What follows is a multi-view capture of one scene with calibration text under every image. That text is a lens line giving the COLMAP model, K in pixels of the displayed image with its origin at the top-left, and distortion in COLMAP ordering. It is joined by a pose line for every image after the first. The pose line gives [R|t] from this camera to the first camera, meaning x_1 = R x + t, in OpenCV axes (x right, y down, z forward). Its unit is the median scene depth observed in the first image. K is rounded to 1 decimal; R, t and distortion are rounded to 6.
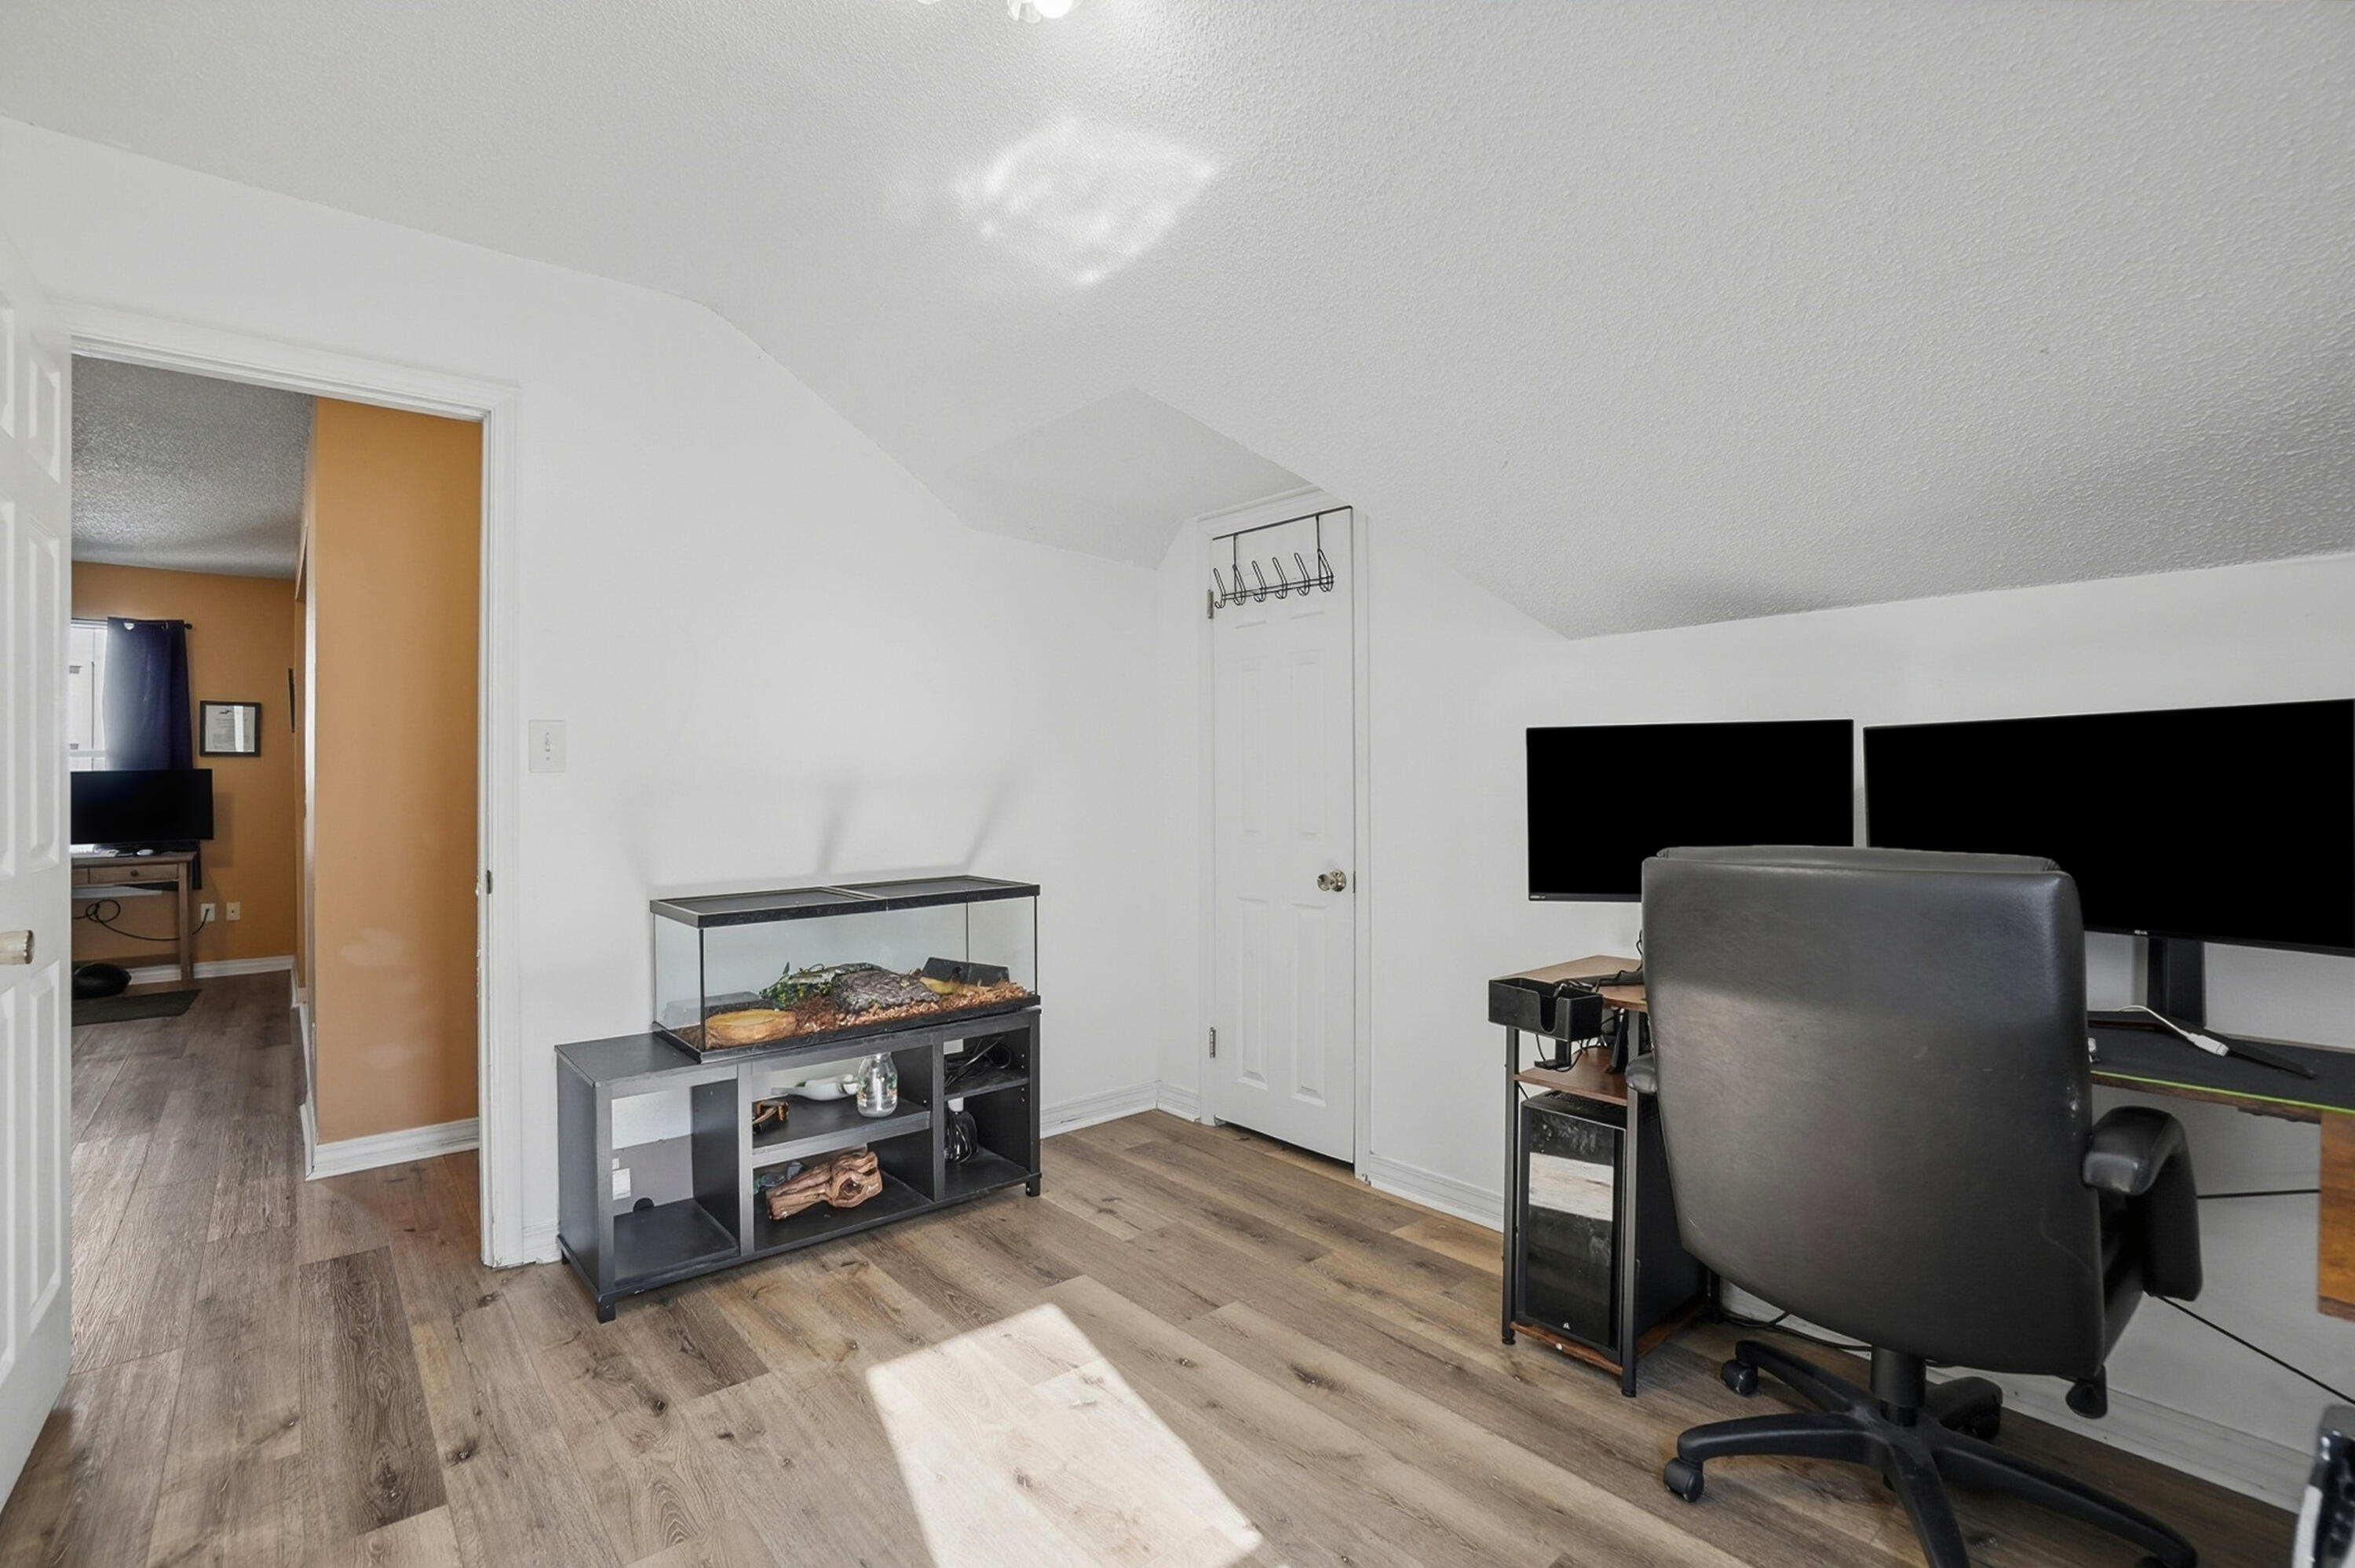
lens RADIAL K [[1075.1, 0, 1163.7], [0, 1075.1, 781.6], [0, 0, 1]] dist [-0.066399, 0.024024]
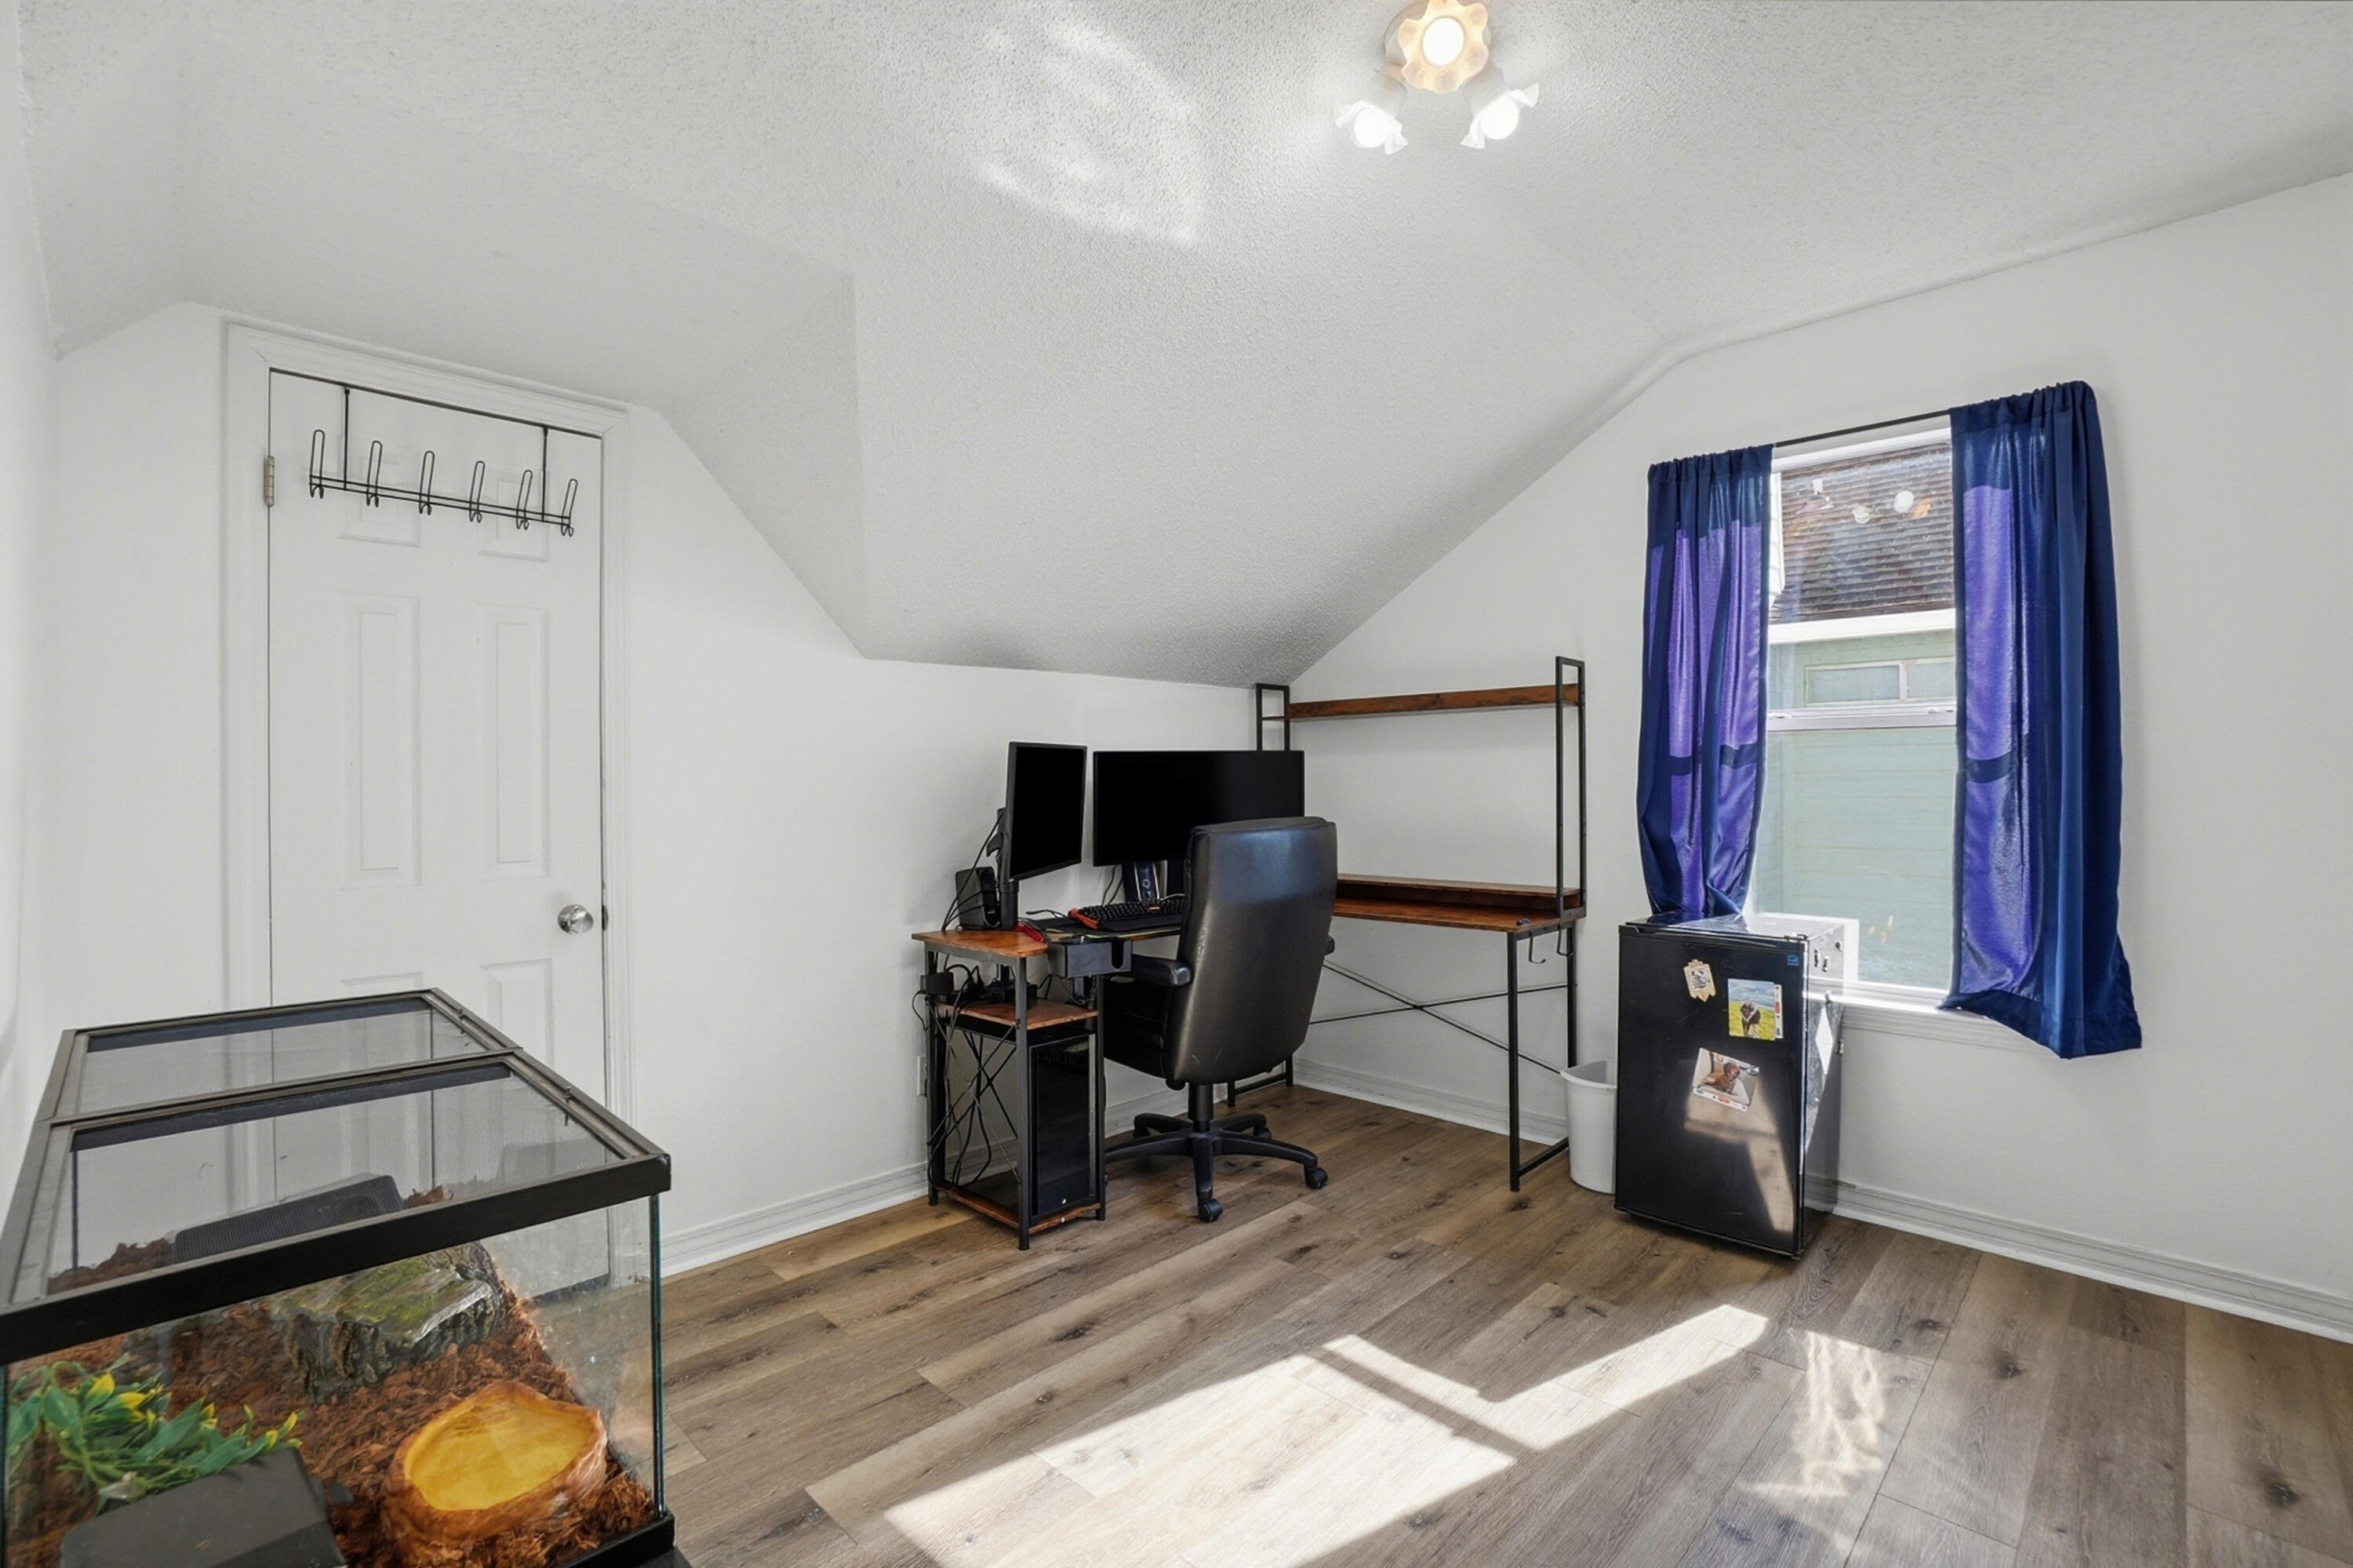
lens RADIAL K [[1052.2, 0, 1183.0], [0, 1052.2, 786.9], [0, 0, 1]] dist [-0.061045, 0.000246]
pose [[-0.098017, -0.004135, 0.995176, -0.882480], [0.003715, 0.999983, 0.004521, -0.003469], [-0.995178, 0.004140, -0.098000, 0.937065]]
